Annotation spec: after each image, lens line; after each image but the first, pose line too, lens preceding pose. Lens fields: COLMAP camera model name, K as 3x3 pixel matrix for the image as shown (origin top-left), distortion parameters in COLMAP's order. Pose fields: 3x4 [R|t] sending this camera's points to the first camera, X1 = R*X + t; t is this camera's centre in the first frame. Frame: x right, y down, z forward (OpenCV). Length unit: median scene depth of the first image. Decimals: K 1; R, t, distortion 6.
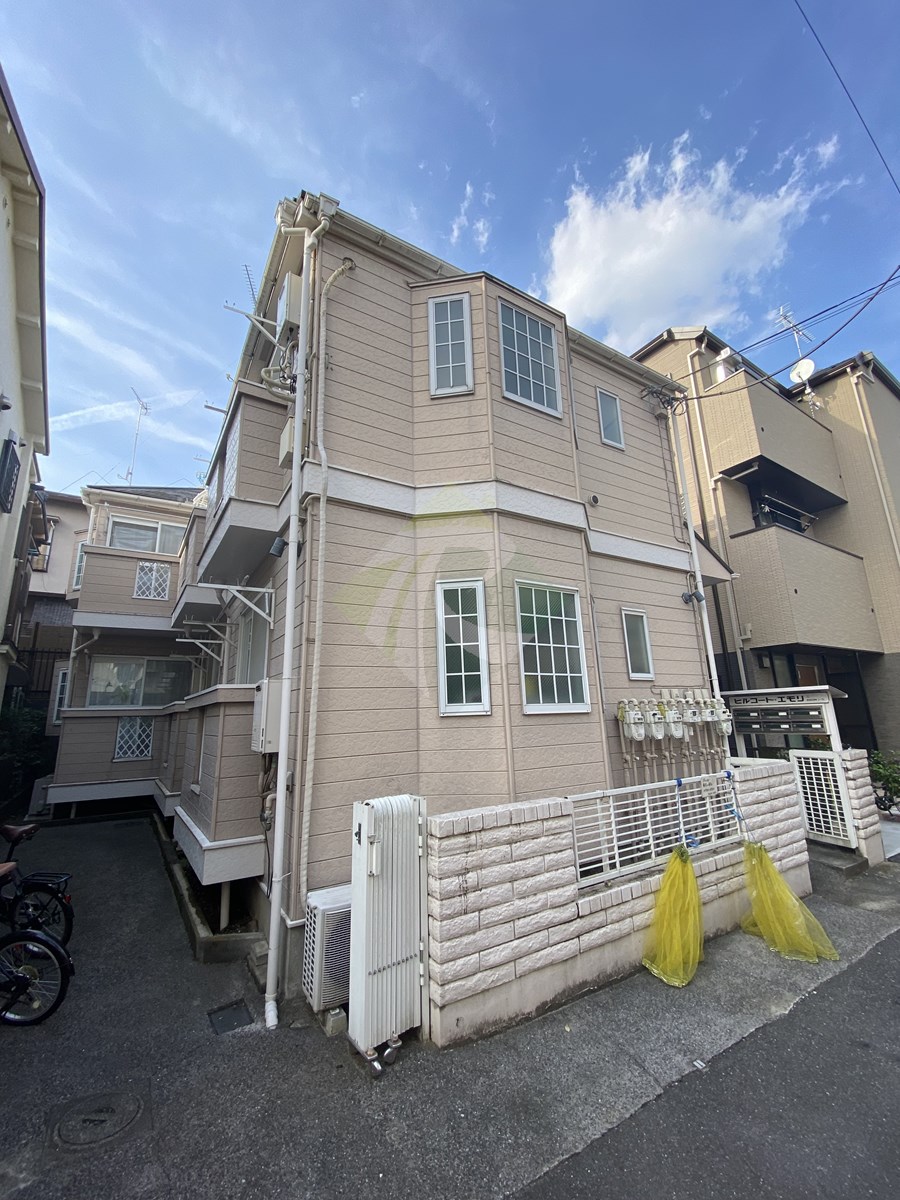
lens RADIAL K [[485.6, 0, 447.7], [0, 485.6, 594.7], [0, 0, 1]] dist [0.018280, -0.017348]
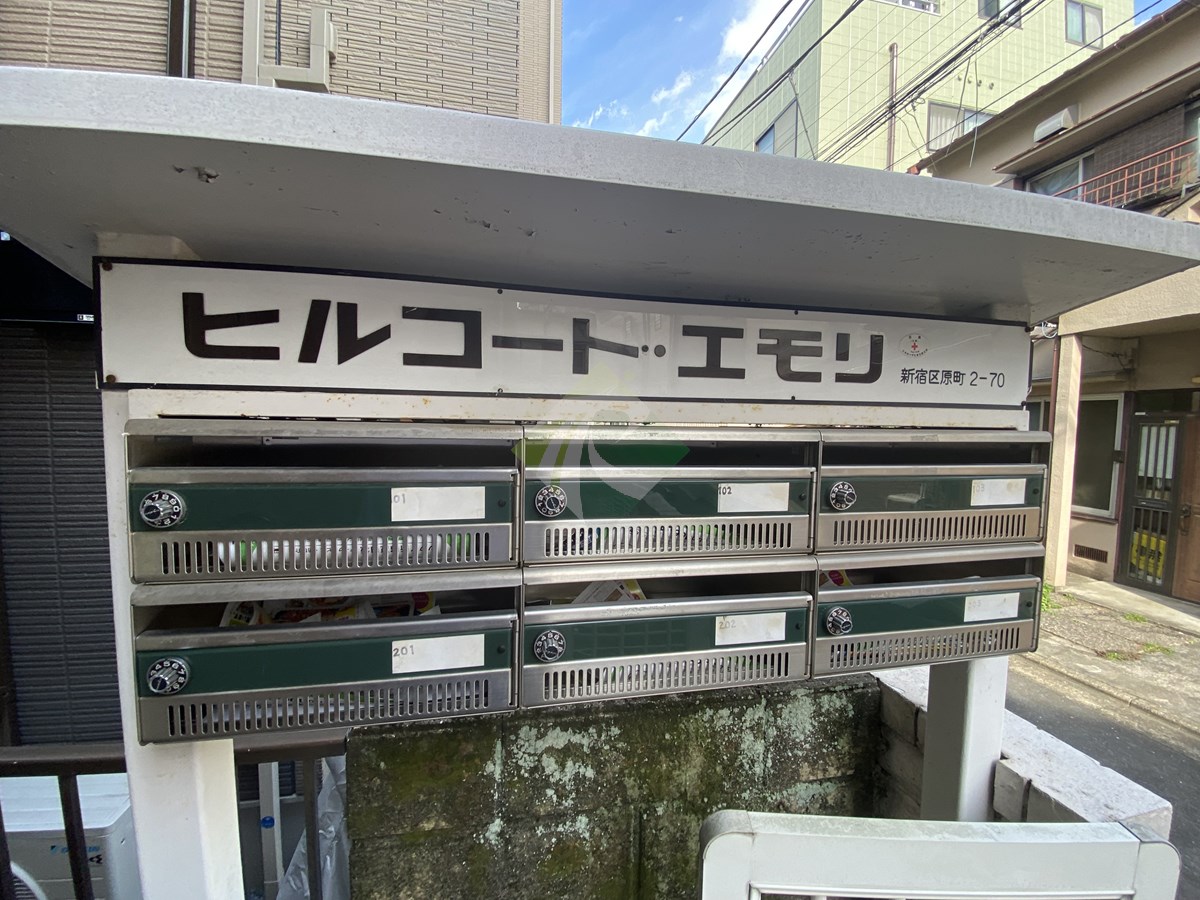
lens RADIAL K [[485.6, 0, 600.0], [0, 485.6, 450.0], [0, 0, 1]] dist [0.018280, -0.017348]
pose [[0.331300, -0.017033, 0.943372, 0.635951], [-0.231066, 0.967927, 0.098623, 0.251615], [-0.914795, -0.250654, 0.316738, 1.079359]]
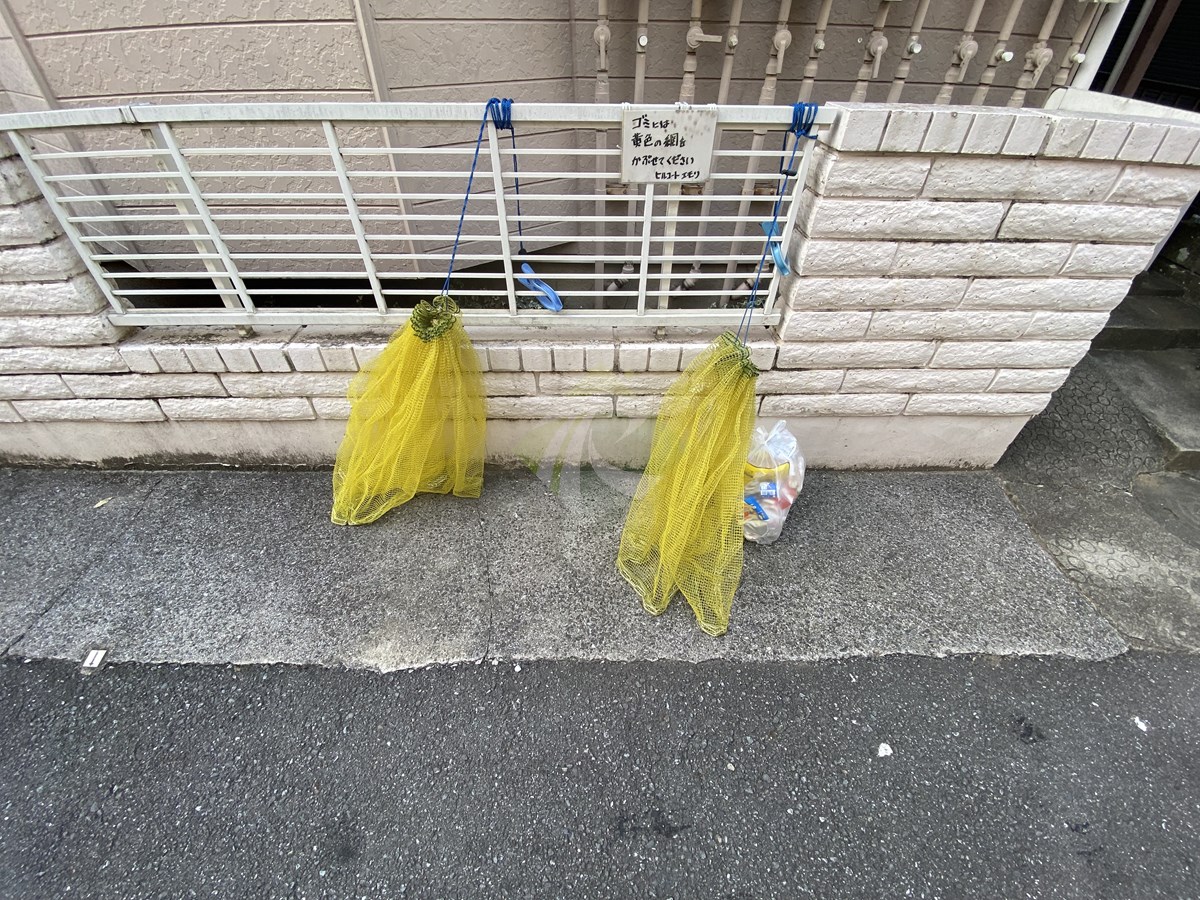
lens RADIAL K [[485.6, 0, 600.0], [0, 485.6, 450.0], [0, 0, 1]] dist [0.018280, -0.017348]
pose [[0.865863, 0.348096, -0.359320, 0.488376], [0.077888, 0.615680, 0.784137, 0.196415], [0.494182, -0.706942, 0.505982, 0.510612]]
